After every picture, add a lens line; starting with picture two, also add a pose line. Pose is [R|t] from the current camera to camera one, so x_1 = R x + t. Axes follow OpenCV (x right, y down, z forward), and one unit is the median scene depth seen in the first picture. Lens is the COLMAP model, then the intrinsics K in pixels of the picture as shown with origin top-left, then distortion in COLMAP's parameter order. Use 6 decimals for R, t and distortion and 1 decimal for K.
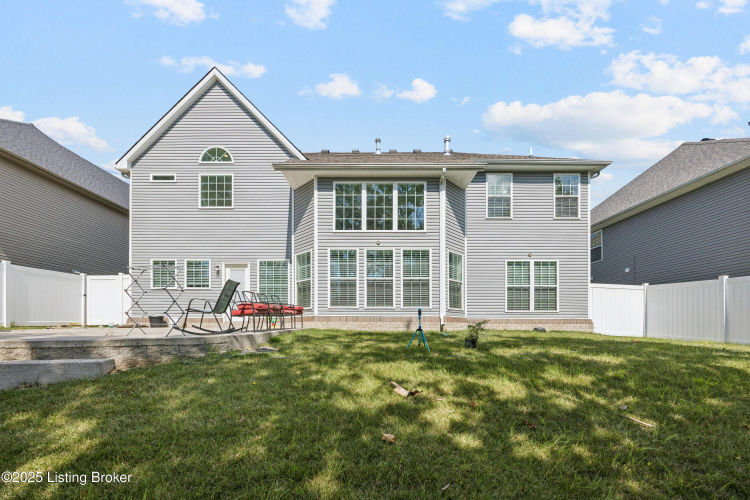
lens RADIAL K [[292.5, 0, 374.8], [0, 292.5, 328.9], [0, 0, 1]] dist [0.001751, -0.000059]
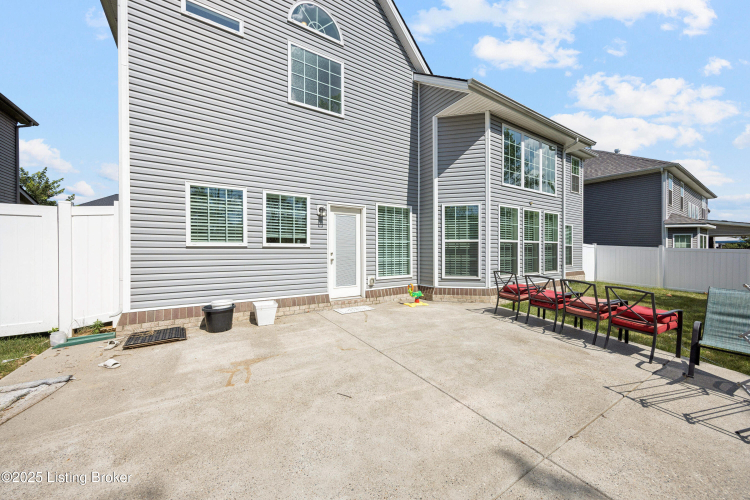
lens RADIAL K [[276.0, 0, 372.6], [0, 276.0, 253.5], [0, 0, 1]] dist [0.008866, 0.000006]
pose [[0.838568, -0.008303, 0.544733, -0.759014], [0.006744, 0.999965, 0.004861, -0.124265], [-0.544755, -0.000402, 0.838595, 0.470257]]
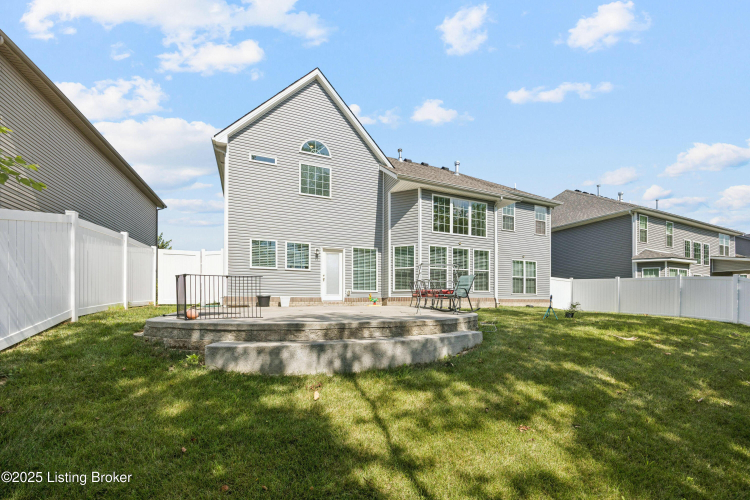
lens RADIAL K [[288.2, 0, 376.8], [0, 288.2, 303.2], [0, 0, 1]] dist [0.001191, 0.000070]
pose [[0.919879, -0.002811, 0.392192, -0.755261], [0.005735, 0.999964, -0.006286, -0.007969], [-0.392160, 0.008032, 0.919862, -0.070237]]
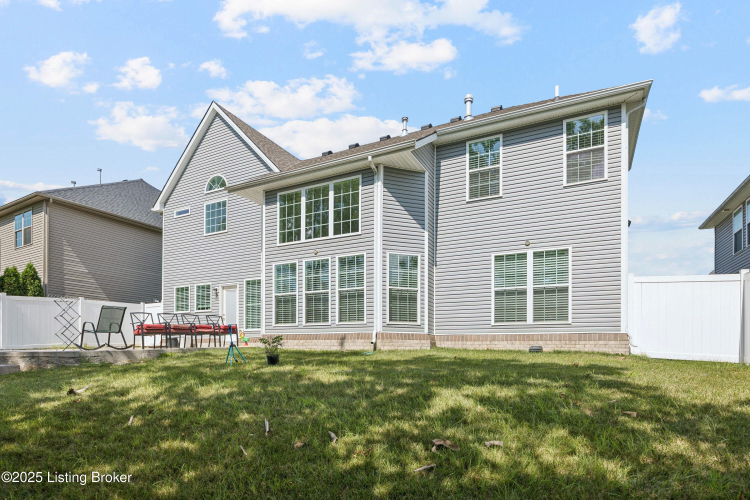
lens RADIAL K [[392.6, 0, 401.4], [0, 392.6, 353.4], [0, 0, 1]] dist [-0.010958, -0.000058]
pose [[0.903017, 0.005248, -0.429573, 0.669175], [-0.004827, 0.999986, 0.002070, 0.011941], [0.429578, 0.000205, 0.903030, 0.018357]]
